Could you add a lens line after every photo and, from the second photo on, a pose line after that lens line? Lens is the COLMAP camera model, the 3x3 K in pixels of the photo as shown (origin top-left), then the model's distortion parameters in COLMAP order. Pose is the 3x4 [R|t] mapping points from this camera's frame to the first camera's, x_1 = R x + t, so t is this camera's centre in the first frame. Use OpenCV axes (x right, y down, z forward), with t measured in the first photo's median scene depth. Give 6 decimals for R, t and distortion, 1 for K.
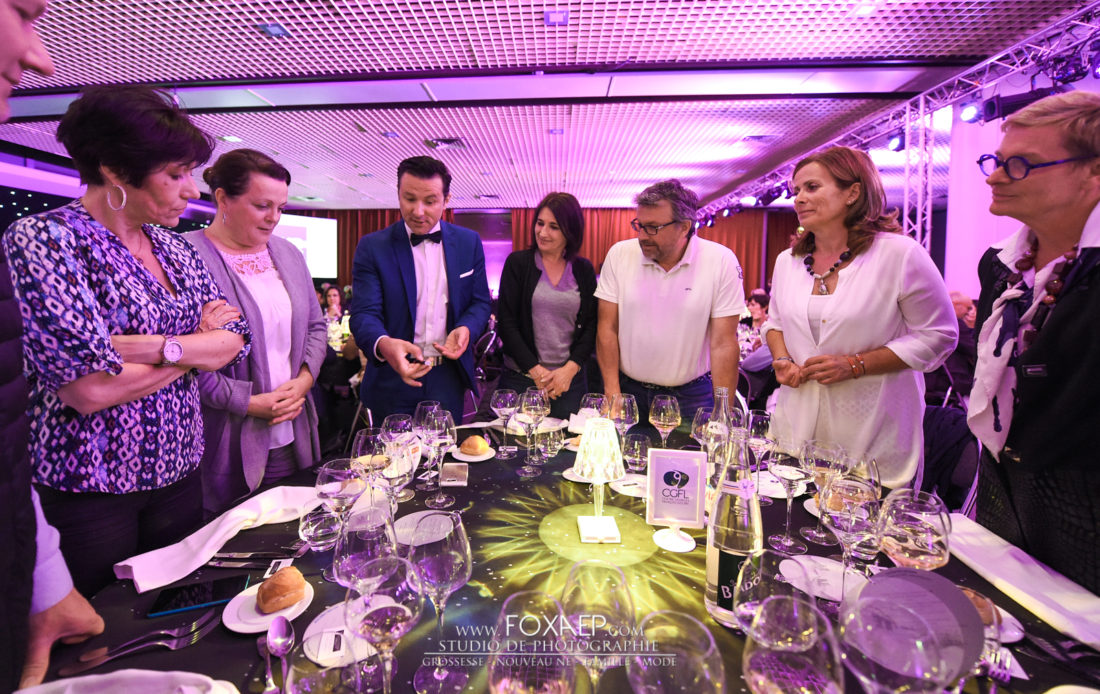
lens RADIAL K [[488.8, 0, 547.7], [0, 488.8, 309.2], [0, 0, 1]] dist [-0.020528, -0.000014]
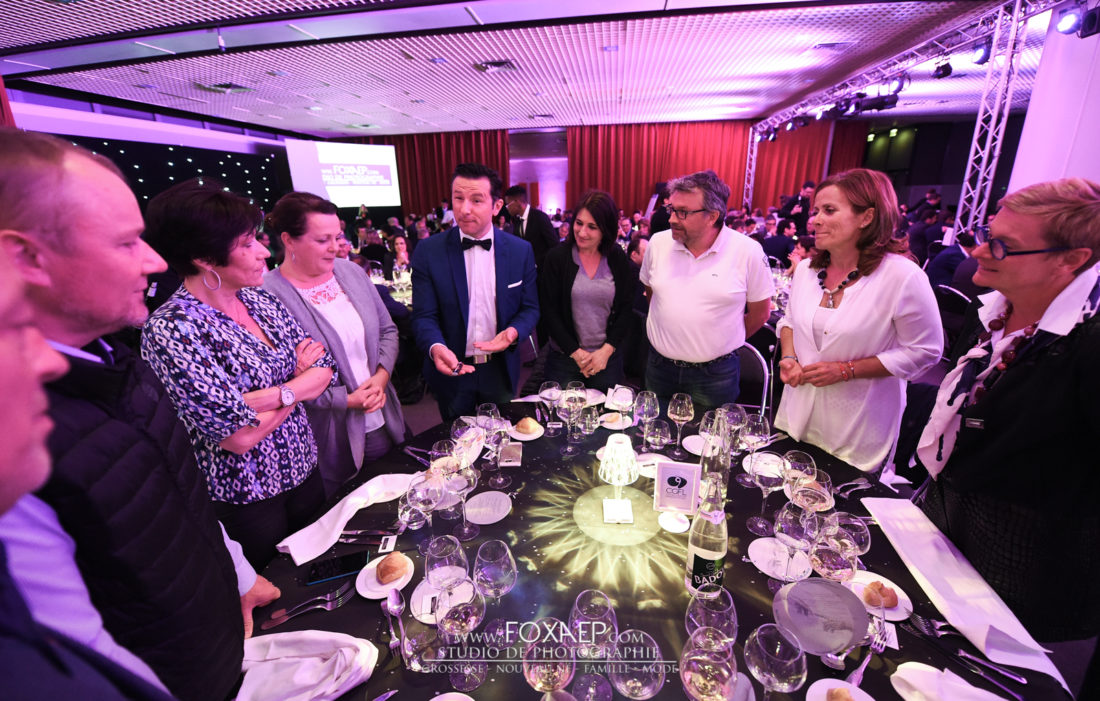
lens RADIAL K [[460.3, 0, 577.6], [0, 460.3, 351.0], [0, 0, 1]] dist [-0.026187, -0.000034]
pose [[0.997965, -0.000002, -0.063763, 0.076101], [0.017696, 0.960728, 0.276926, -0.322087], [0.061258, -0.277491, 0.958773, -0.086524]]
